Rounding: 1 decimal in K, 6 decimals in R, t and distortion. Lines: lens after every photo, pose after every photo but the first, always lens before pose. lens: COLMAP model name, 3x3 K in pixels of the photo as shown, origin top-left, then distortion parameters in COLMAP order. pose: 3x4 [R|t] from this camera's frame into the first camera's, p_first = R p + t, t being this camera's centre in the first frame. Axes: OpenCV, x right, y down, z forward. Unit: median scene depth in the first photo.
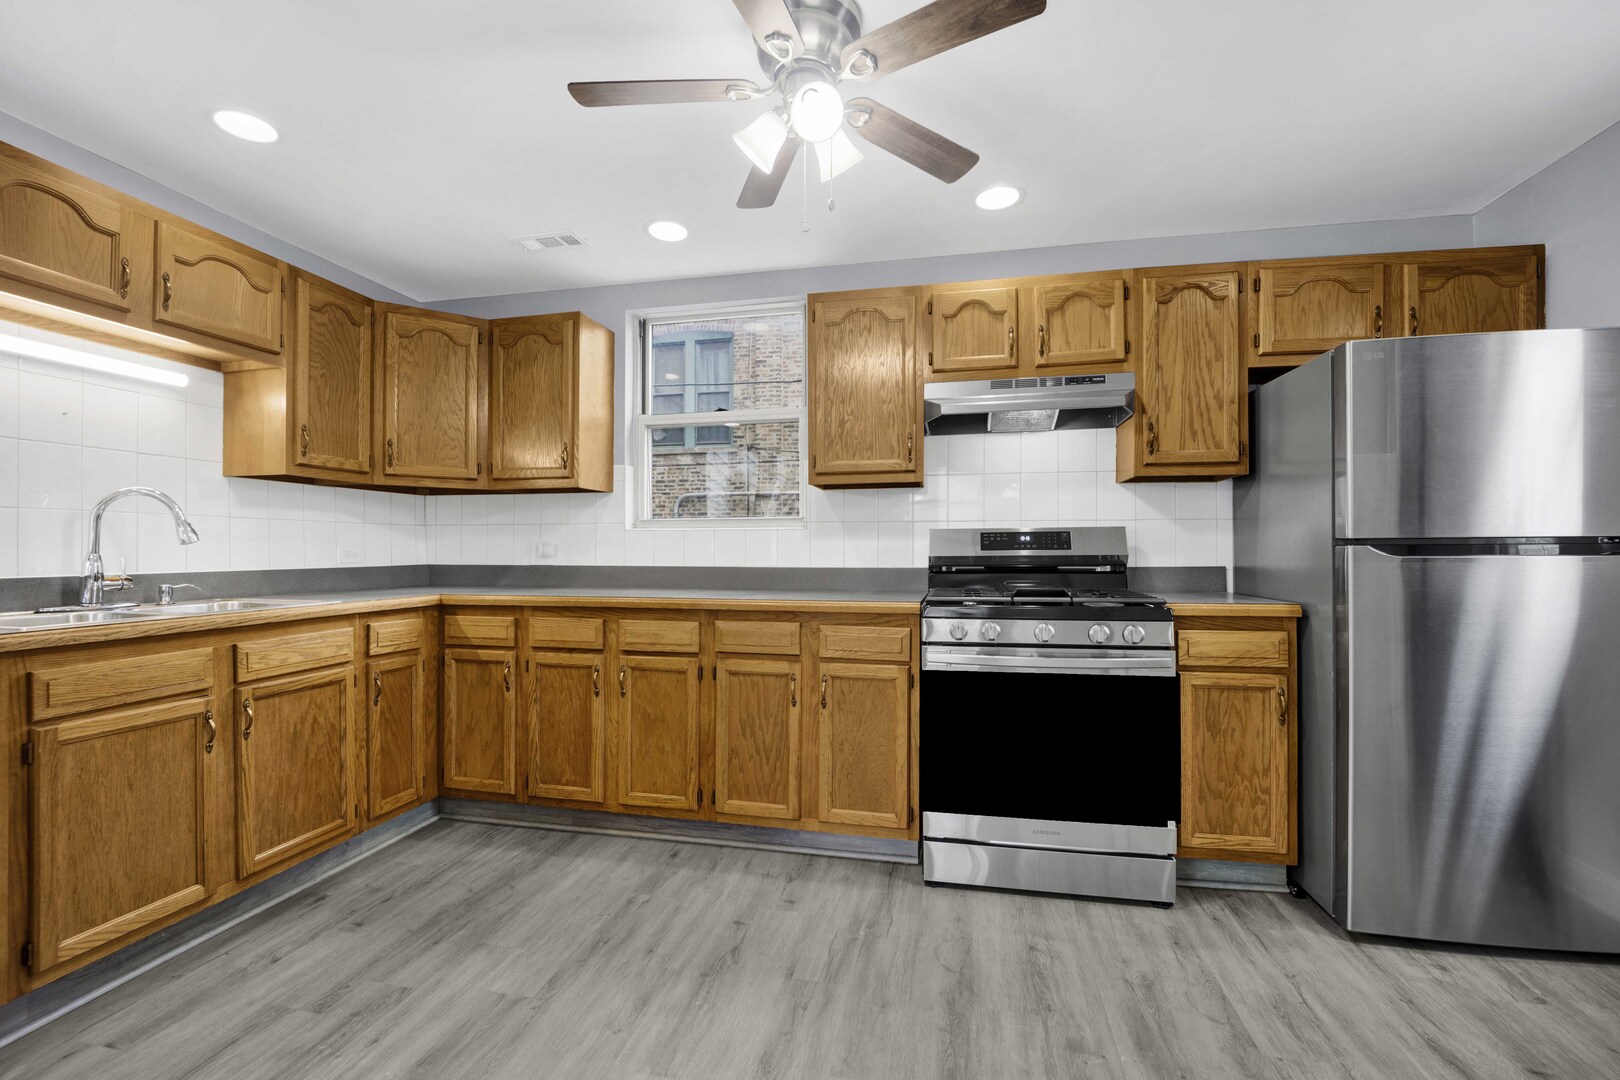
lens RADIAL K [[677.1, 0, 816.9], [0, 677.1, 546.7], [0, 0, 1]] dist [-0.017321, -0.002613]
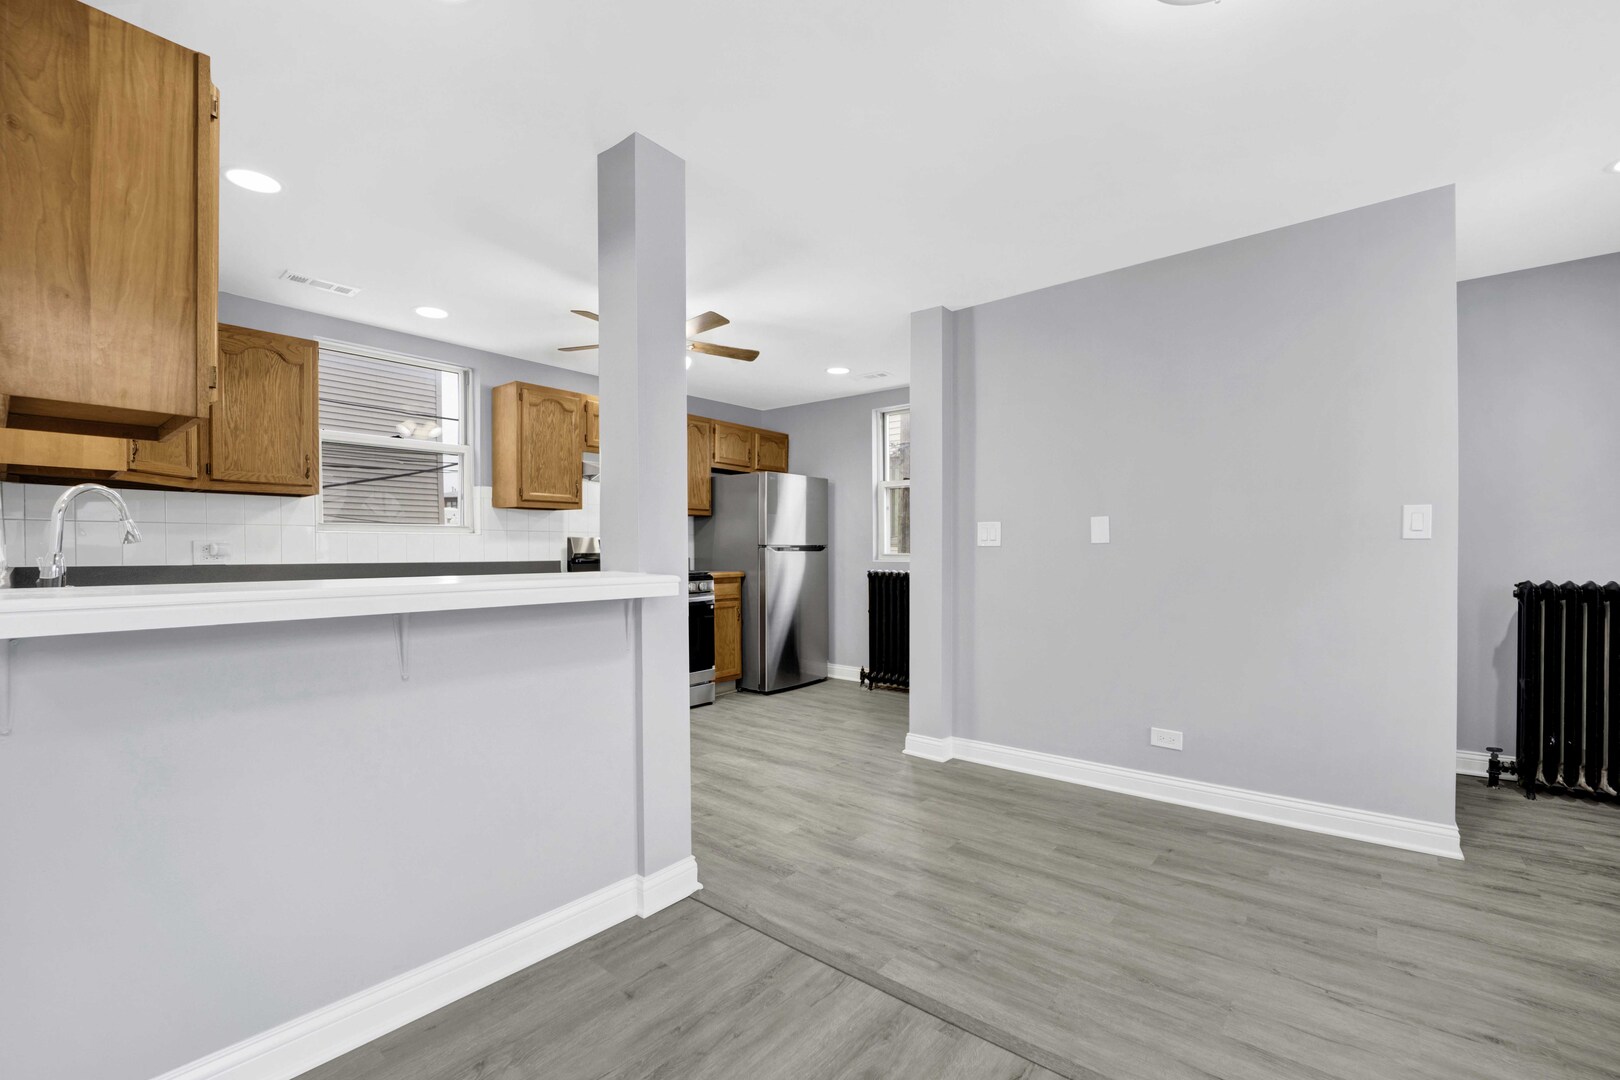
lens RADIAL K [[677.1, 0, 806.1], [0, 677.1, 550.9], [0, 0, 1]] dist [-0.017321, -0.002613]
pose [[0.470449, -0.001870, 0.882425, -1.181825], [-0.003197, 0.999988, 0.003824, 0.000539], [-0.882421, -0.004620, 0.470438, -0.329746]]
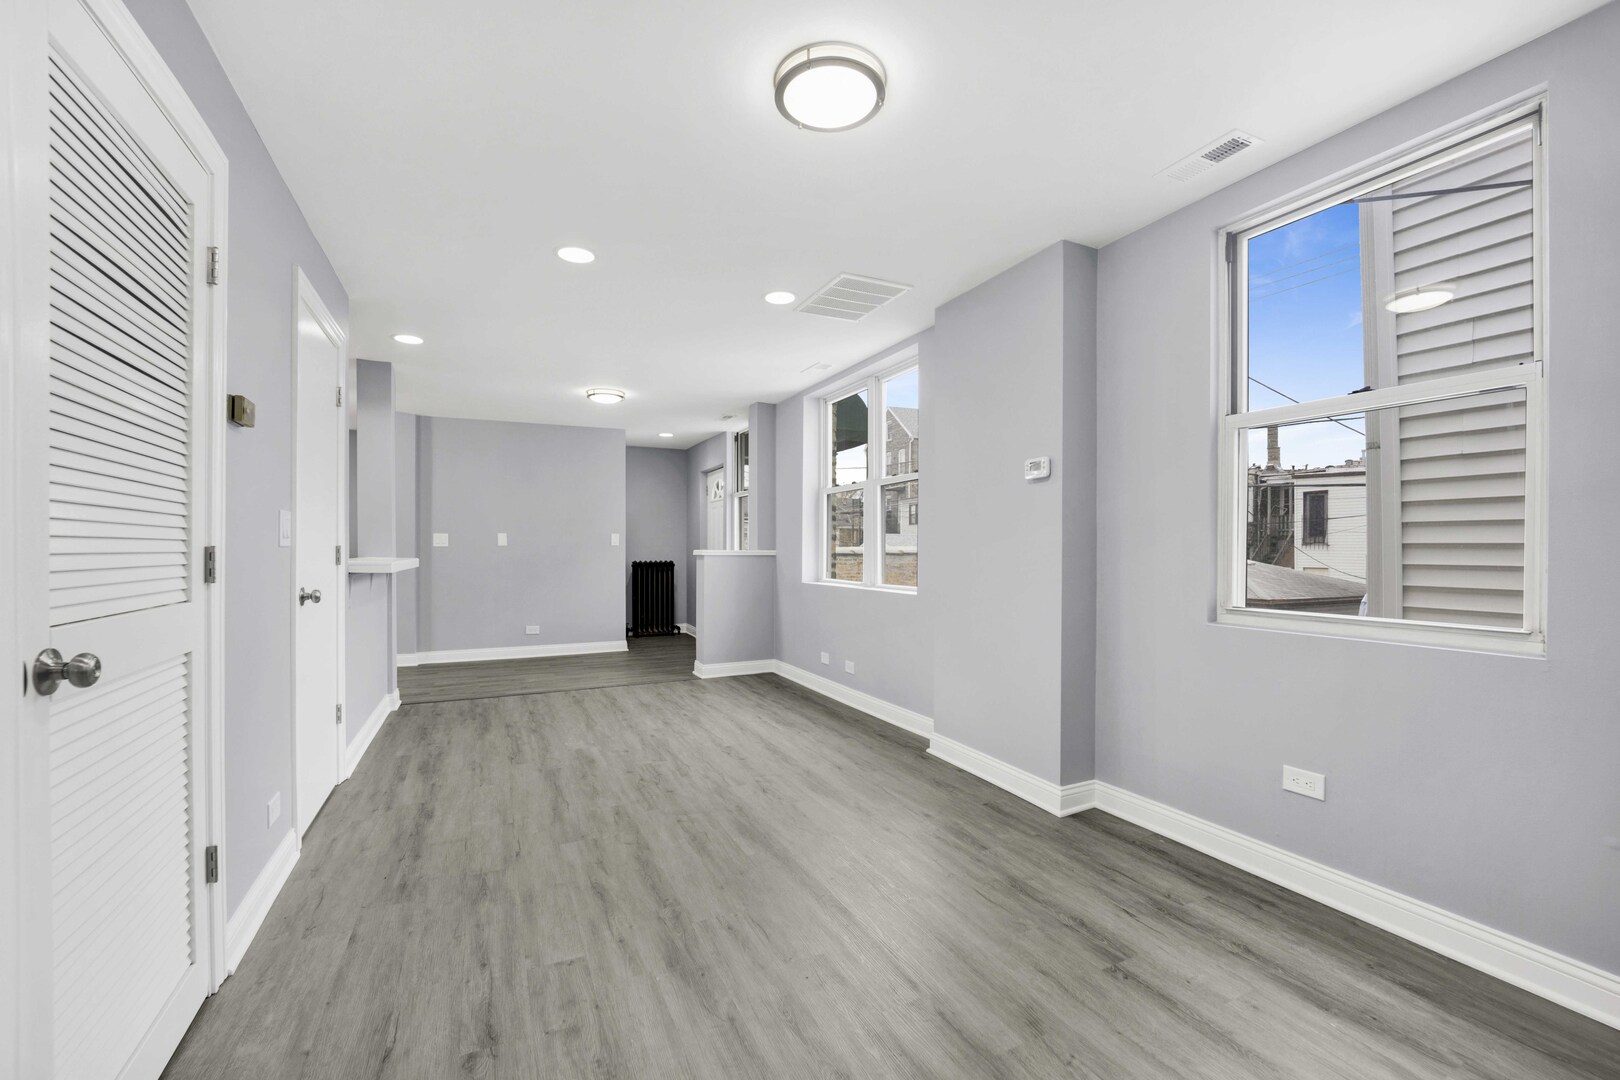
lens RADIAL K [[677.1, 0, 807.8], [0, 677.1, 549.1], [0, 0, 1]] dist [-0.017321, -0.002613]
pose [[-0.608722, 0.000547, 0.793383, -2.778531], [-0.005687, 0.999971, -0.005053, 0.010608], [-0.793363, -0.007588, -0.608701, 0.491104]]
